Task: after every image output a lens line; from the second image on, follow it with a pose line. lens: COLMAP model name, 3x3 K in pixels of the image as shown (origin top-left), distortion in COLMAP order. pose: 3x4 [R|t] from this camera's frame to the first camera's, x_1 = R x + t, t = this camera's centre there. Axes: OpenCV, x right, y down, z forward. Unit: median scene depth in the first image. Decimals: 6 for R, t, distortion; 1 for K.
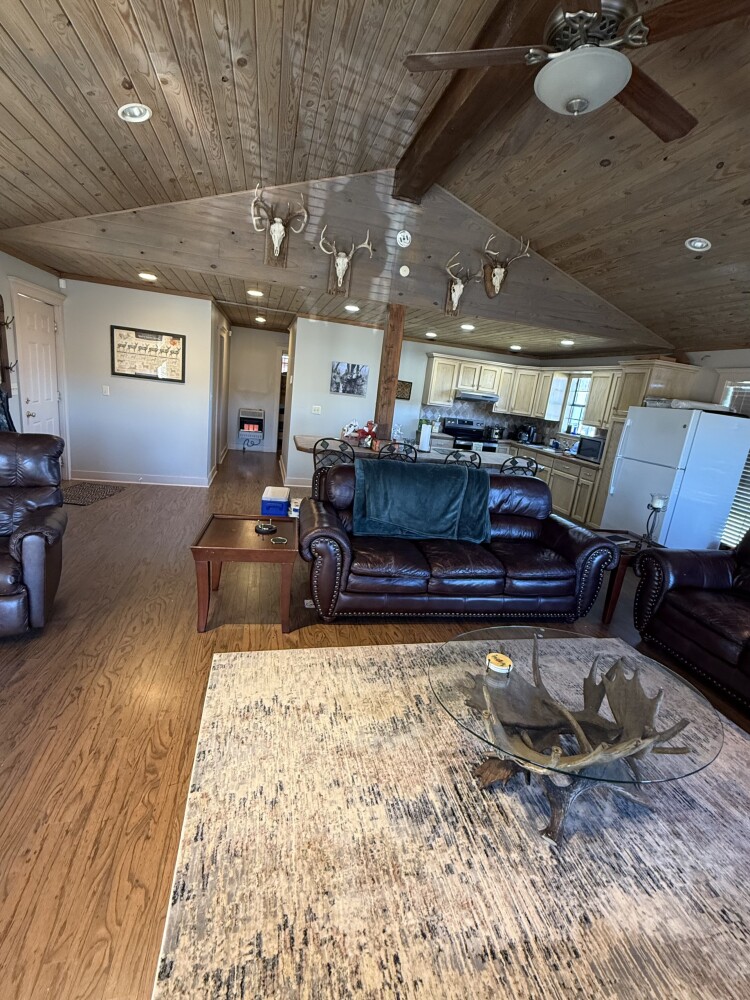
lens RADIAL K [[425.7, 0, 375.3], [0, 425.7, 491.4], [0, 0, 1]] dist [-0.001761, 0.000442]
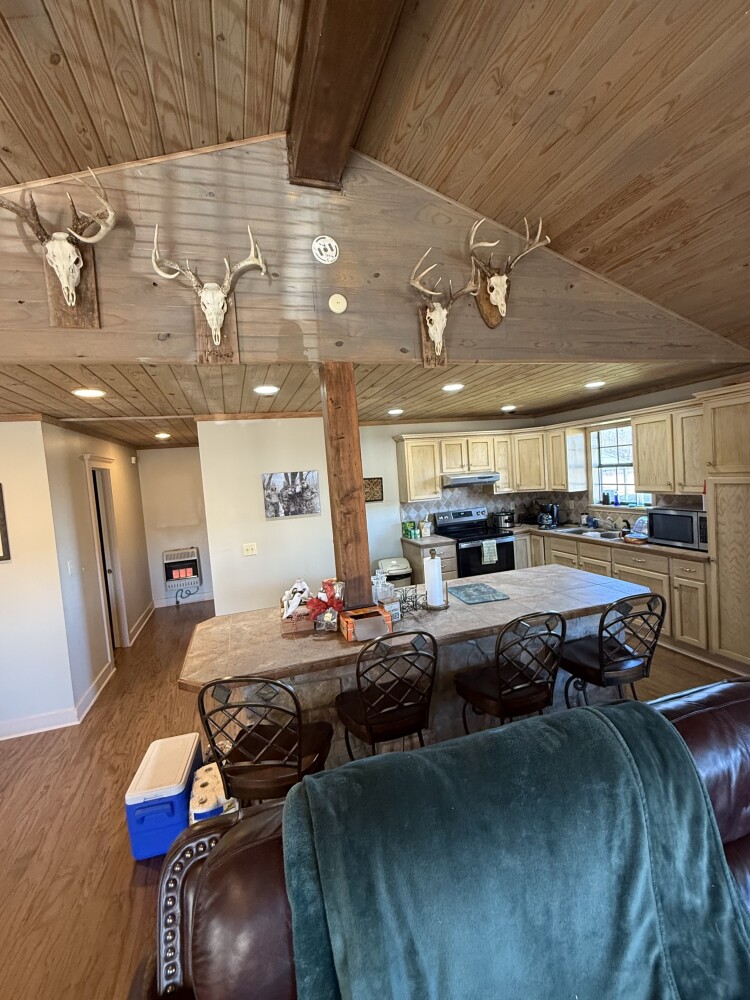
lens RADIAL K [[402.2, 0, 370.2], [0, 402.2, 497.8], [0, 0, 1]] dist [-0.002742, -0.000540]
pose [[0.979539, -0.192591, 0.058418, 0.022710], [0.199891, 0.964751, -0.171169, -0.130224], [-0.023393, 0.179344, 0.983508, 0.389876]]
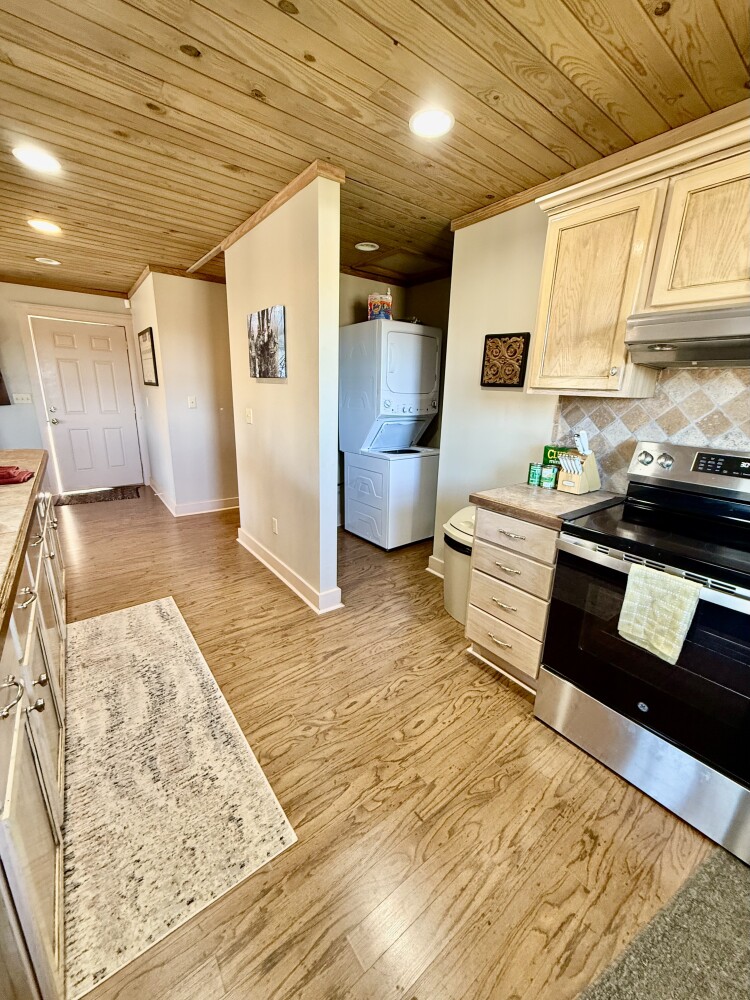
lens RADIAL K [[402.2, 0, 377.4], [0, 402.2, 500.3], [0, 0, 1]] dist [-0.002742, -0.000540]
pose [[0.410484, 0.136057, -0.901660, 0.413006], [-0.203308, 0.977571, 0.054955, -0.155558], [0.888915, 0.160757, 0.428939, 0.983134]]
